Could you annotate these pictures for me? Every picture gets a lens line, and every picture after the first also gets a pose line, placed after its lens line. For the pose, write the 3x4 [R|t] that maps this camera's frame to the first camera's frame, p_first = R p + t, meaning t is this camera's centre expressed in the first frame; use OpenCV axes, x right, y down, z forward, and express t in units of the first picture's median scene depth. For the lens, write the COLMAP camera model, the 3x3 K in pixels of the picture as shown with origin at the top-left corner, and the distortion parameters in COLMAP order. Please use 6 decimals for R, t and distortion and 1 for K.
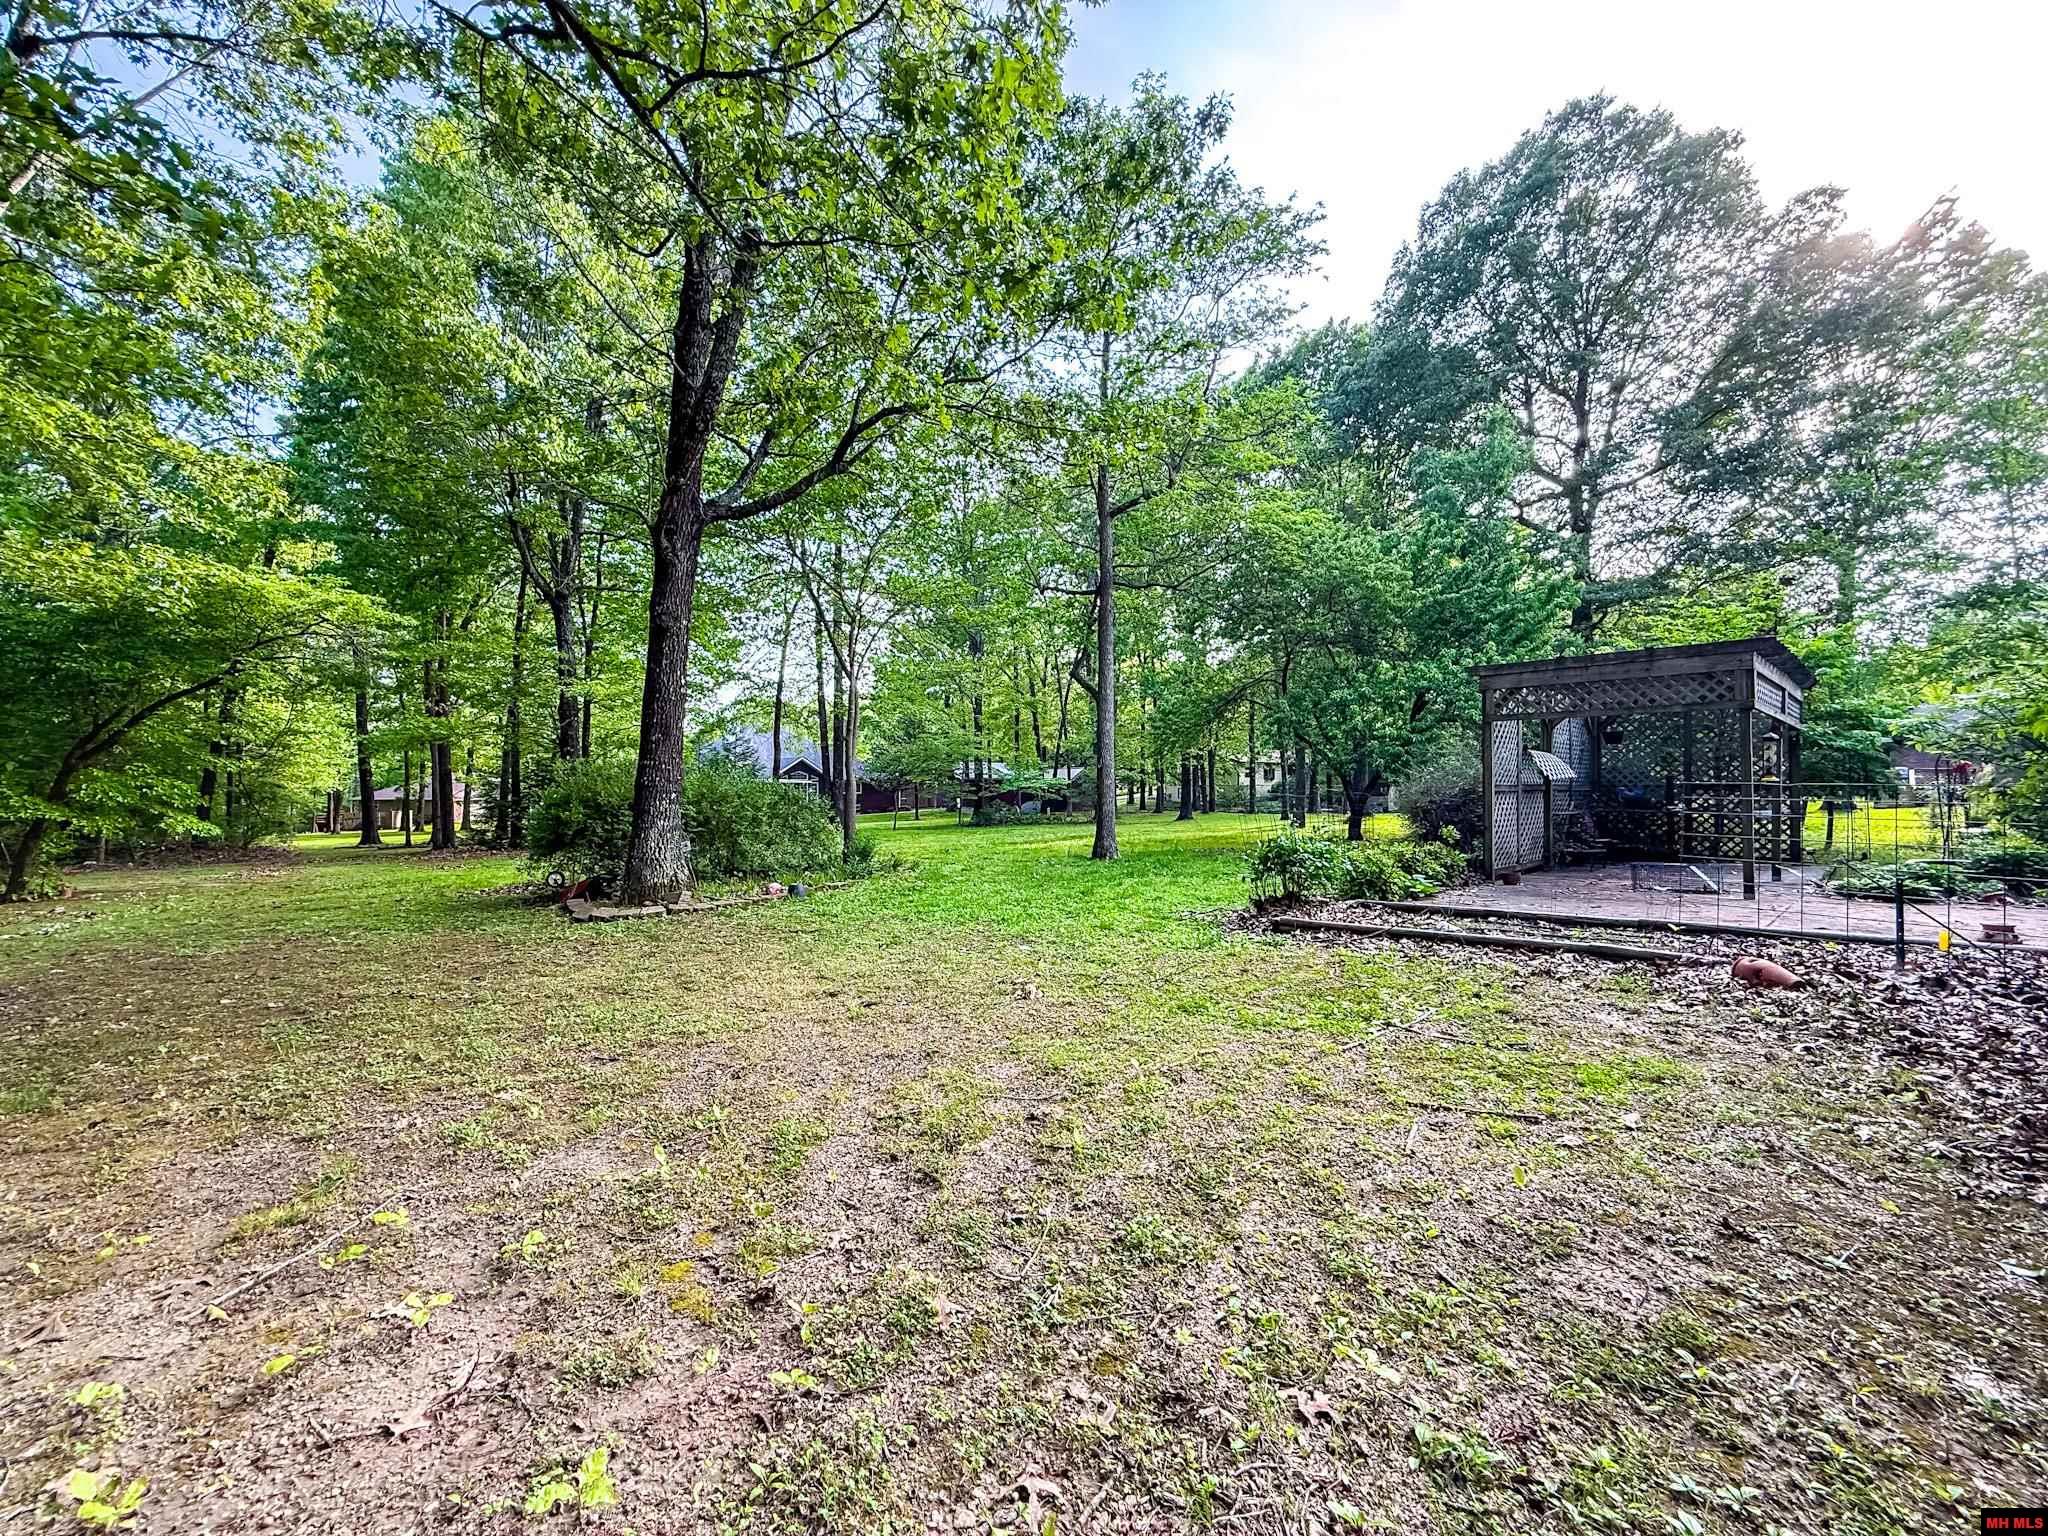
lens RADIAL K [[813.8, 0, 1027.4], [0, 813.8, 760.5], [0, 0, 1]] dist [0.000358, 0.000091]
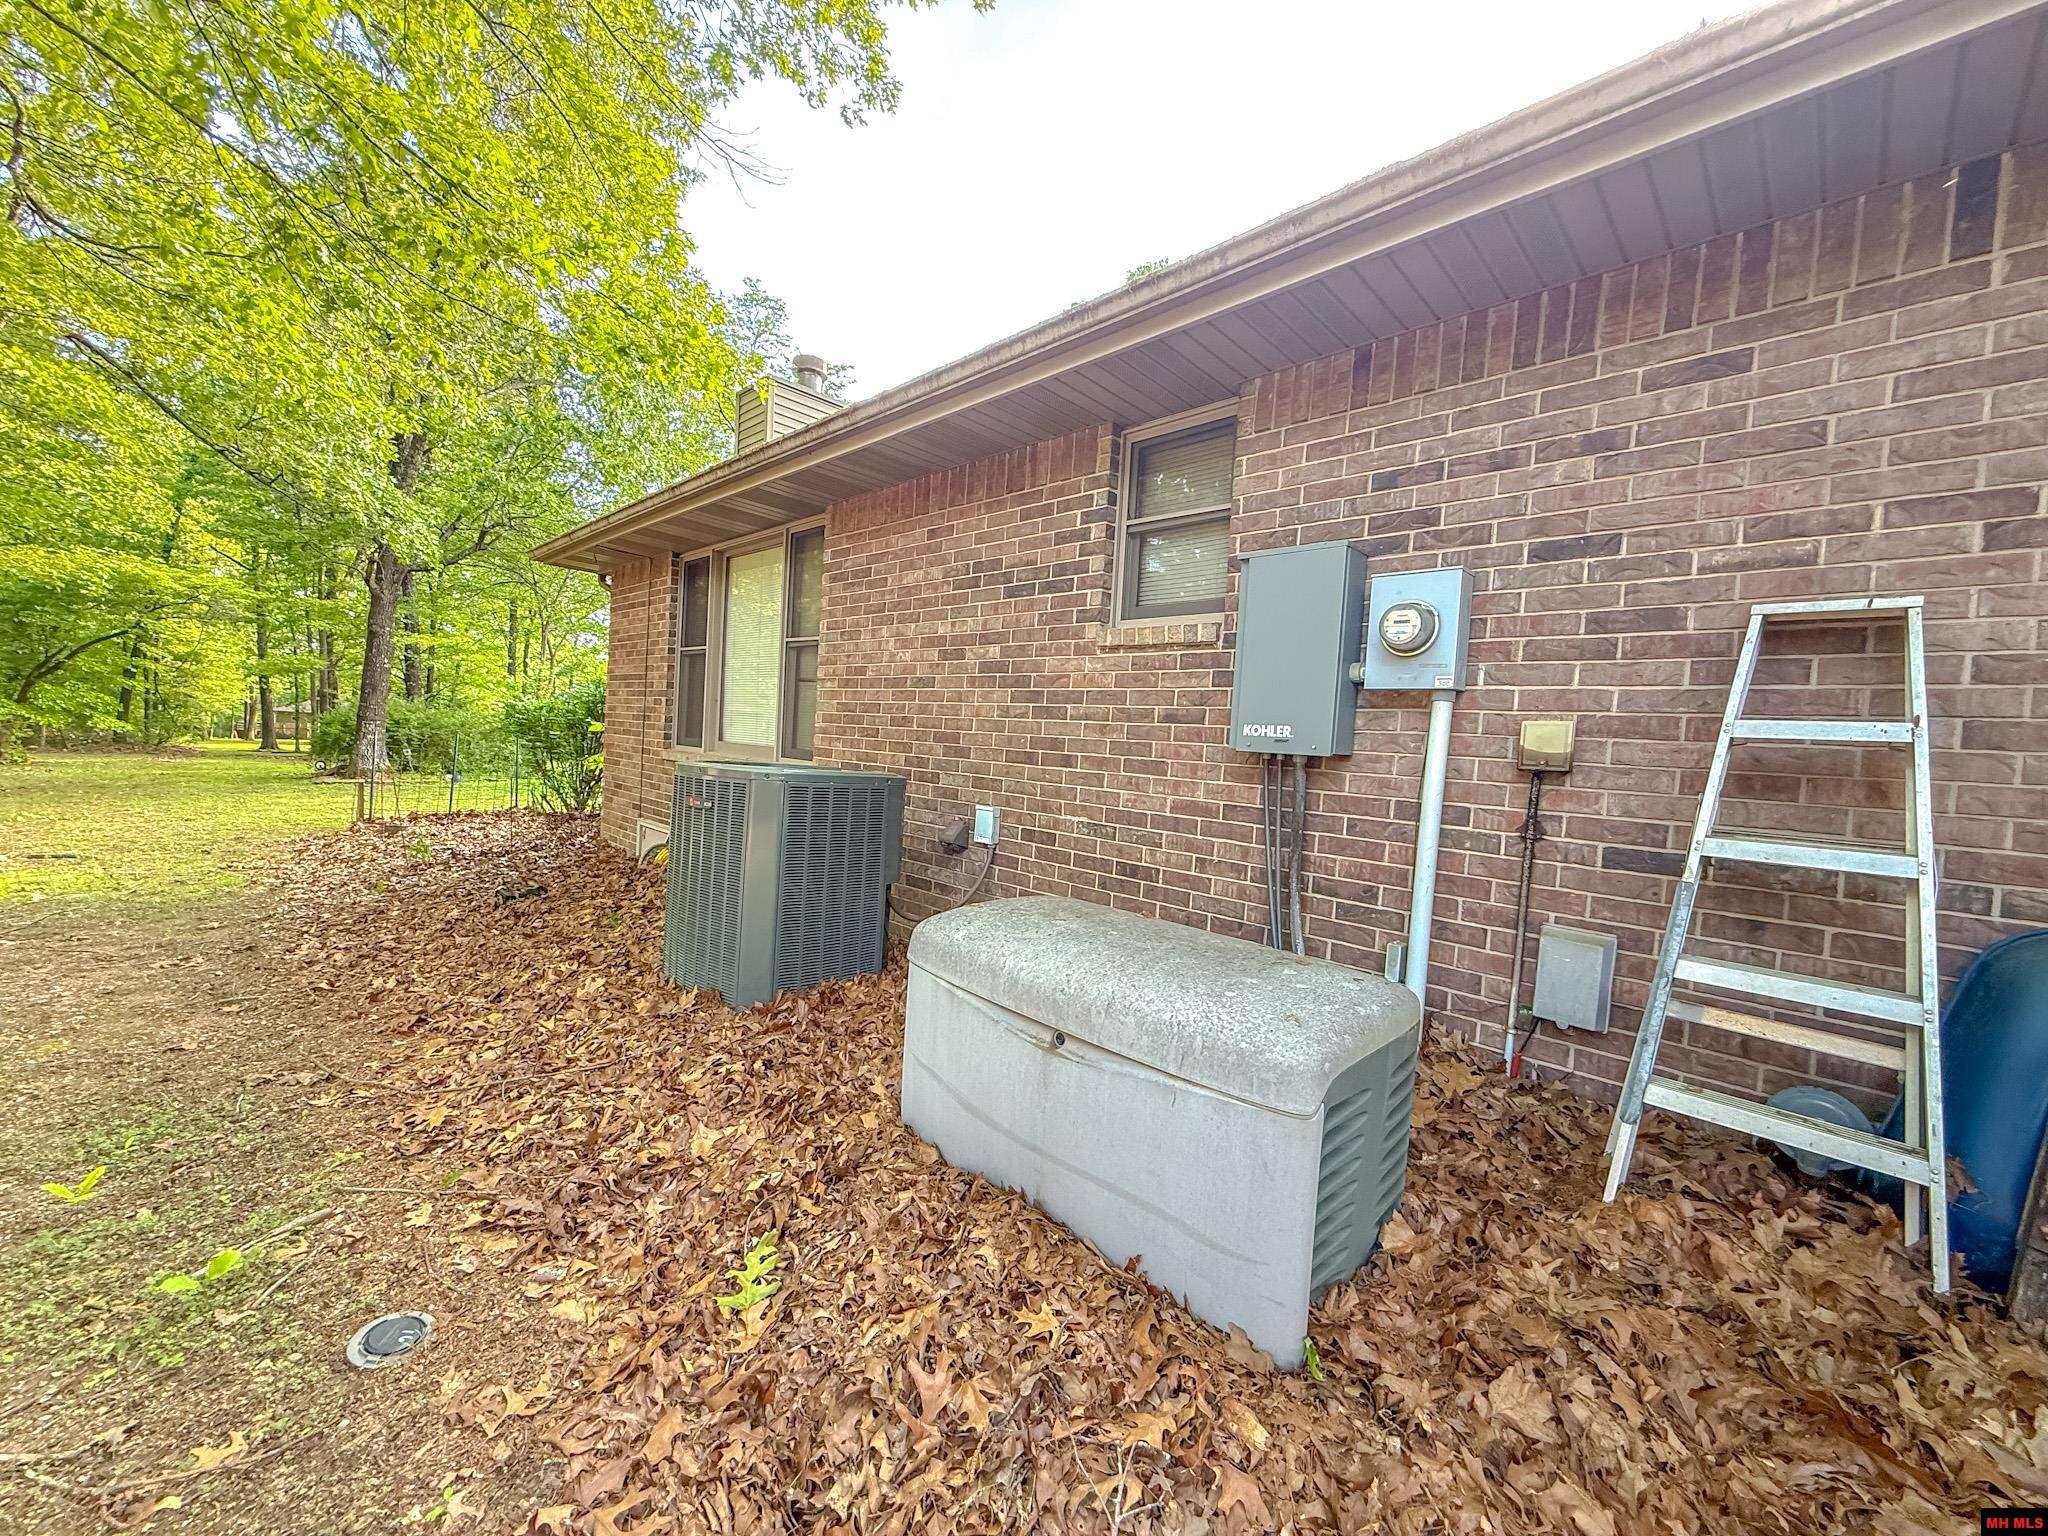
lens RADIAL K [[814.7, 0, 1017.6], [0, 814.7, 767.2], [0, 0, 1]] dist [-0.001707, -0.000096]
pose [[0.997269, 0.063857, 0.037099, 0.449989], [-0.066116, 0.995806, 0.063233, -0.035874], [-0.032906, -0.065513, 0.997309, -0.423361]]
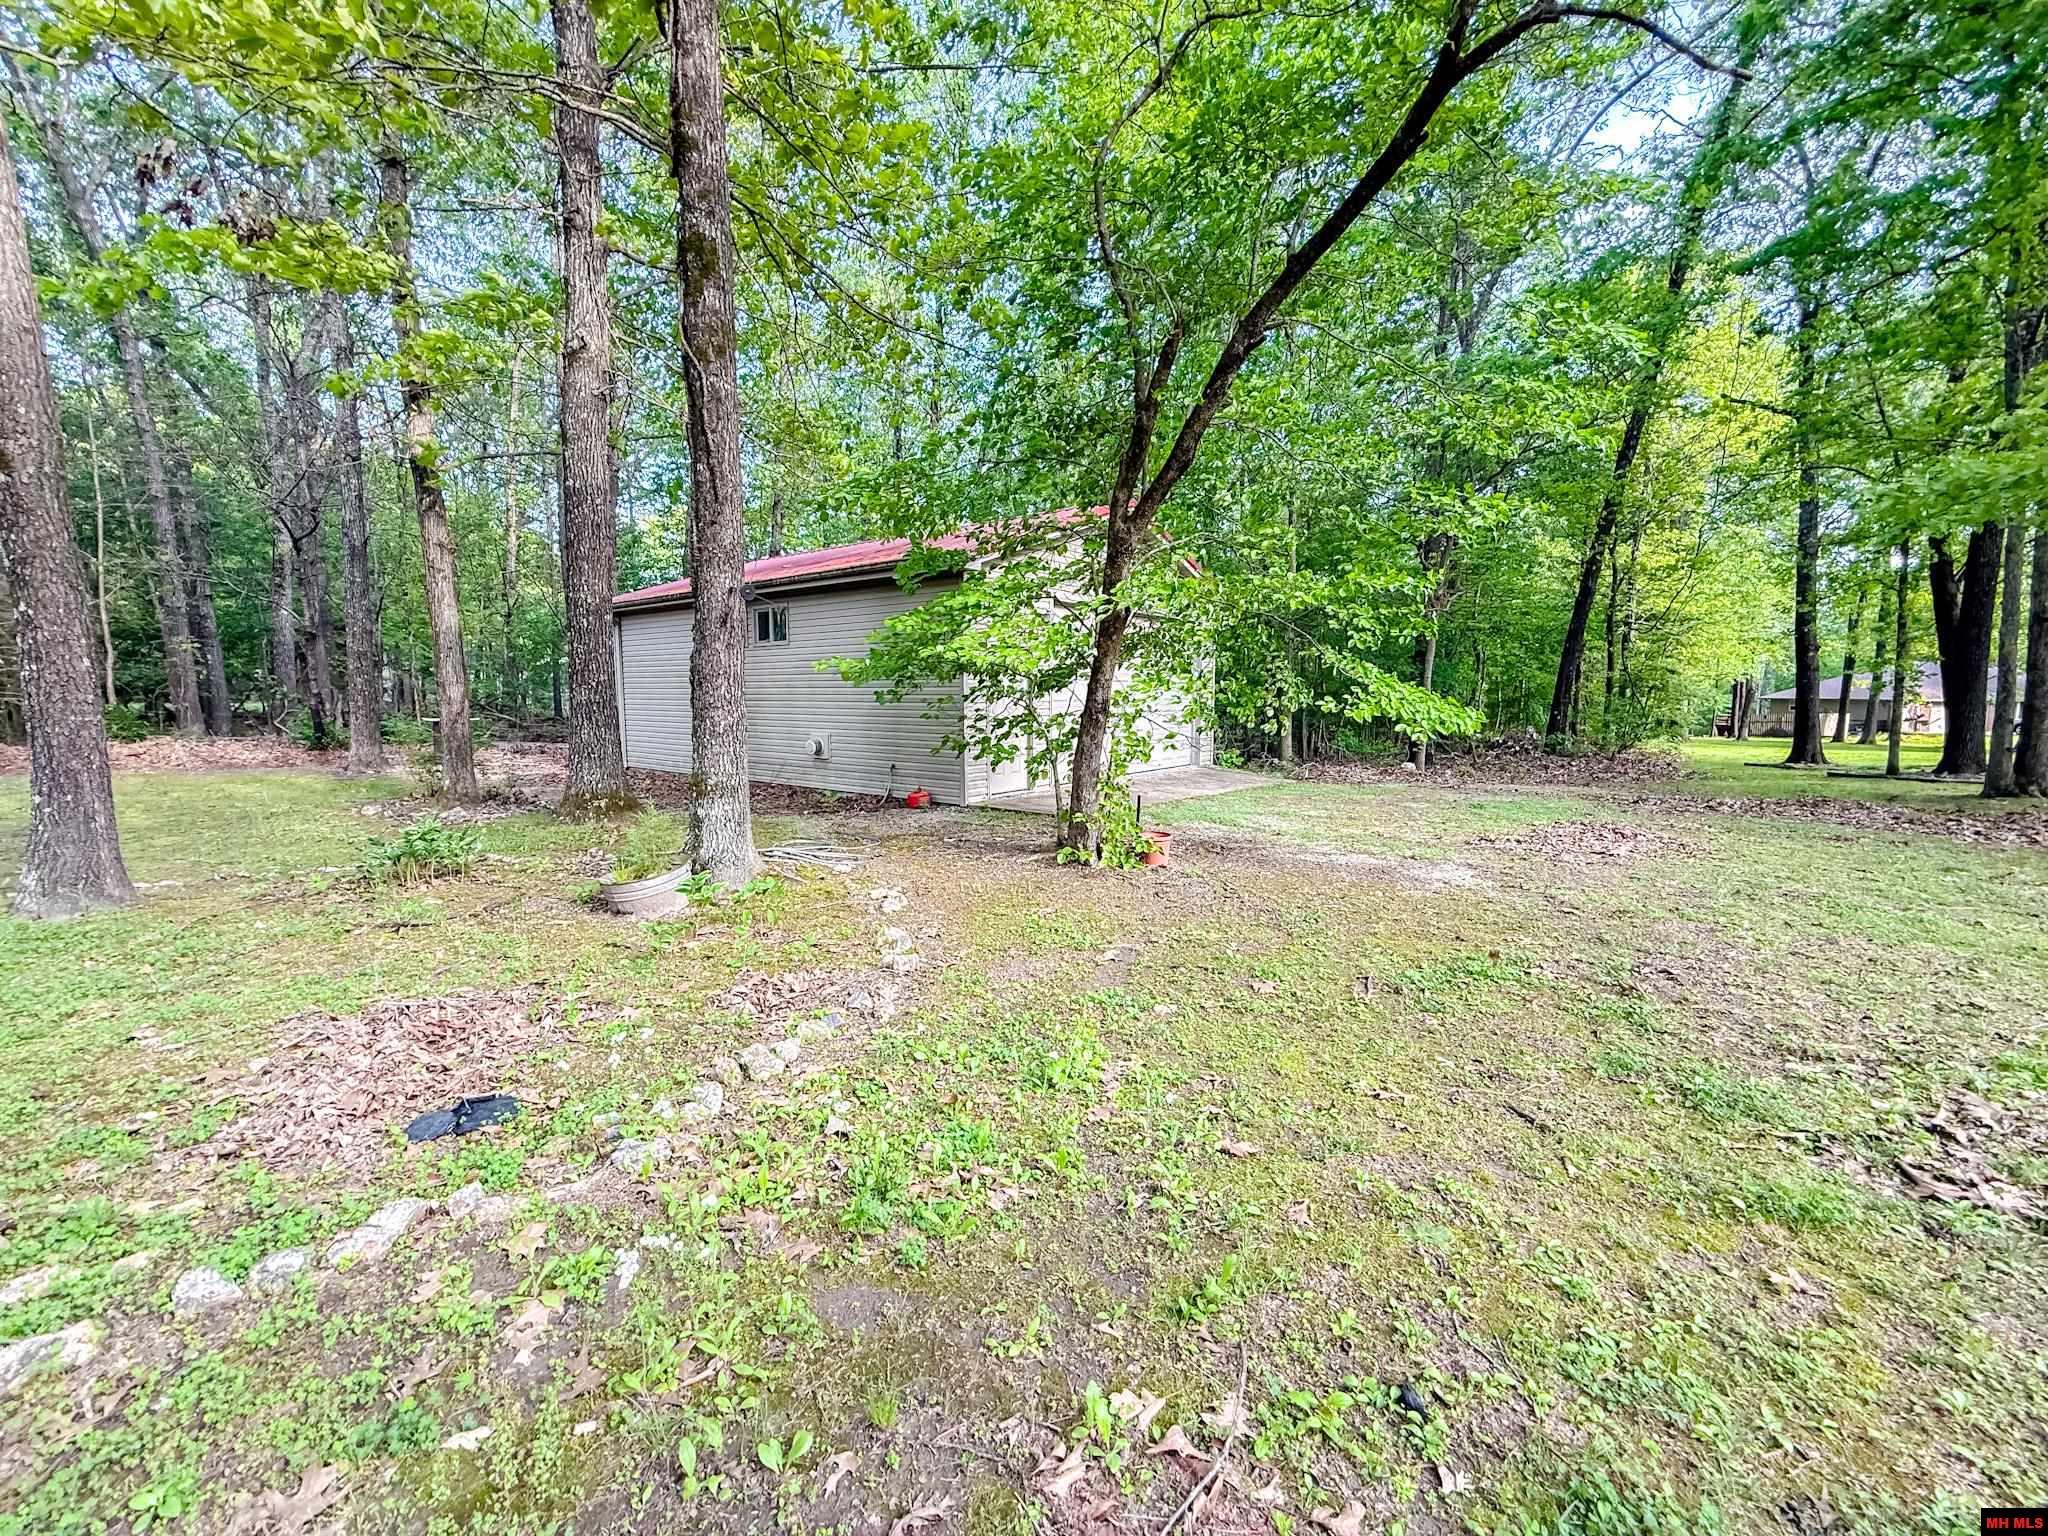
lens RADIAL K [[814.7, 0, 1017.6], [0, 814.7, 767.2], [0, 0, 1]] dist [-0.001707, -0.000096]
pose [[0.146877, 0.088666, -0.985173, -0.444493], [0.027714, 0.995215, 0.093702, 0.051098], [0.988766, -0.041066, 0.143717, 0.498456]]
